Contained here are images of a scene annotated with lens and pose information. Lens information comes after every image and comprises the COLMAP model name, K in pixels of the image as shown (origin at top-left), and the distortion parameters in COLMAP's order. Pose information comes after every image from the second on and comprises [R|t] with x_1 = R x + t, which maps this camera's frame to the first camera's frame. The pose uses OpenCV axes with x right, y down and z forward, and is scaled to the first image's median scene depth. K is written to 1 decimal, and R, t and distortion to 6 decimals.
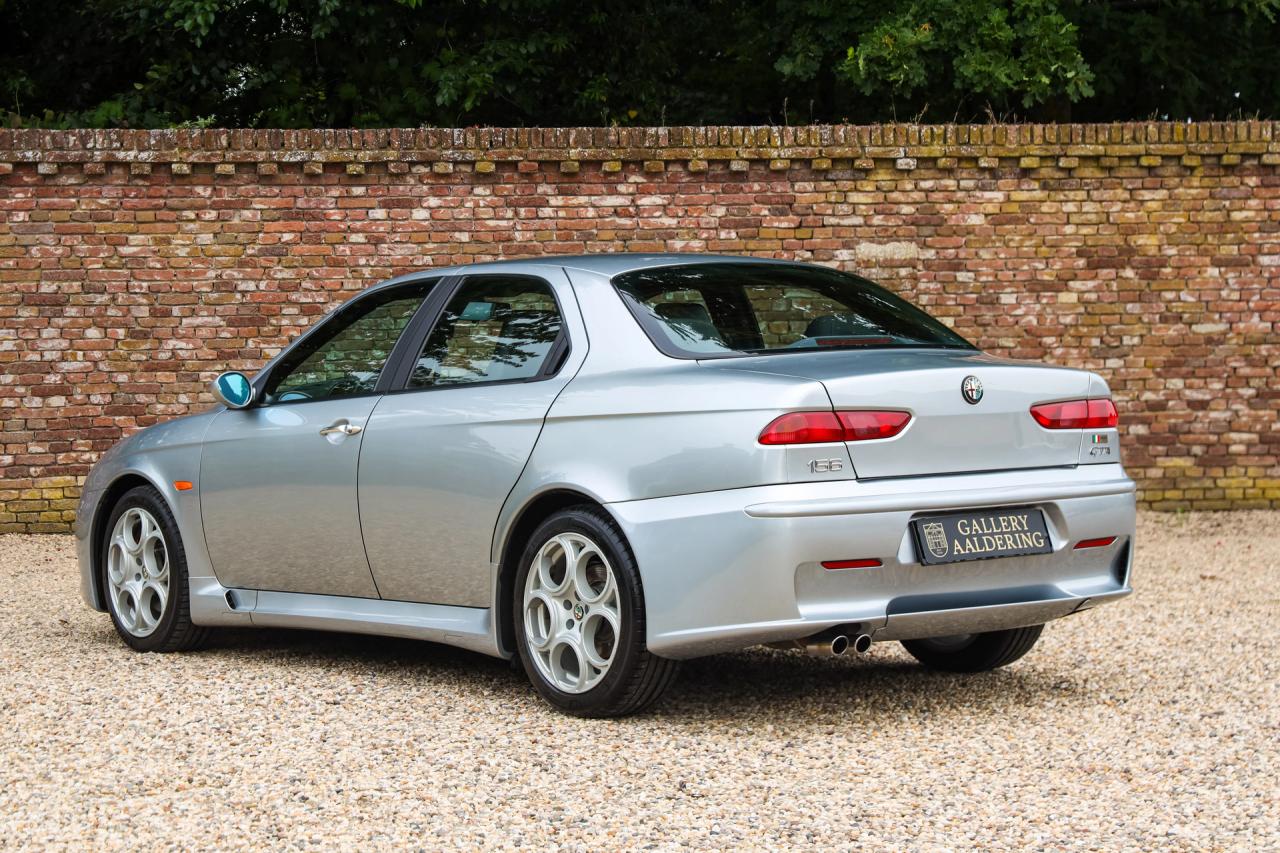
lens RADIAL K [[2818.5, 0, 652.5], [0, 2818.5, 422.3], [0, 0, 1]] dist [0.167122, 0.000000]
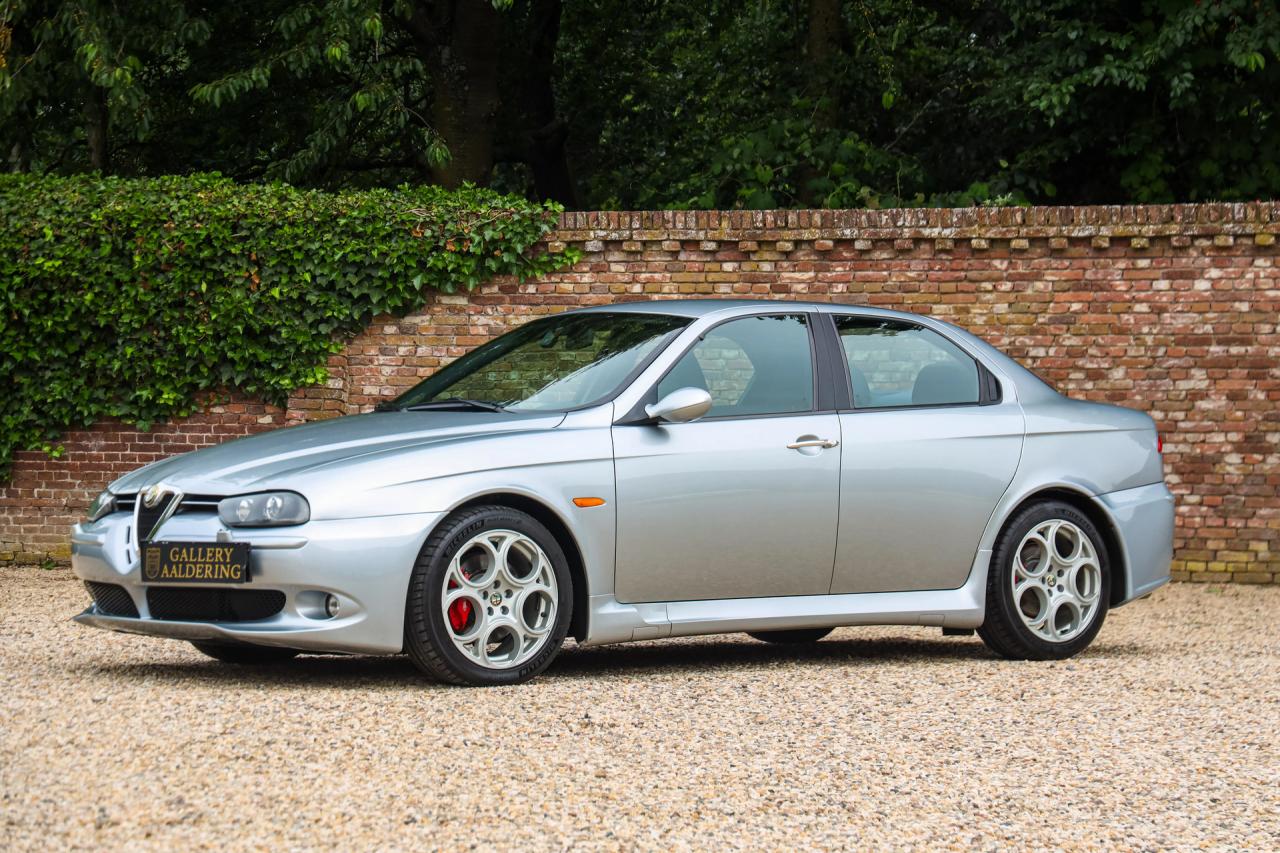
lens RADIAL K [[3087.7, 0, 680.5], [0, 3087.7, 423.4], [0, 0, 1]] dist [0.152693, 0.000000]
pose [[0.926560, 0.019696, -0.375632, 0.173263], [-0.029724, 0.999339, -0.020921, 0.007541], [0.374972, 0.030550, 0.926533, -0.139357]]
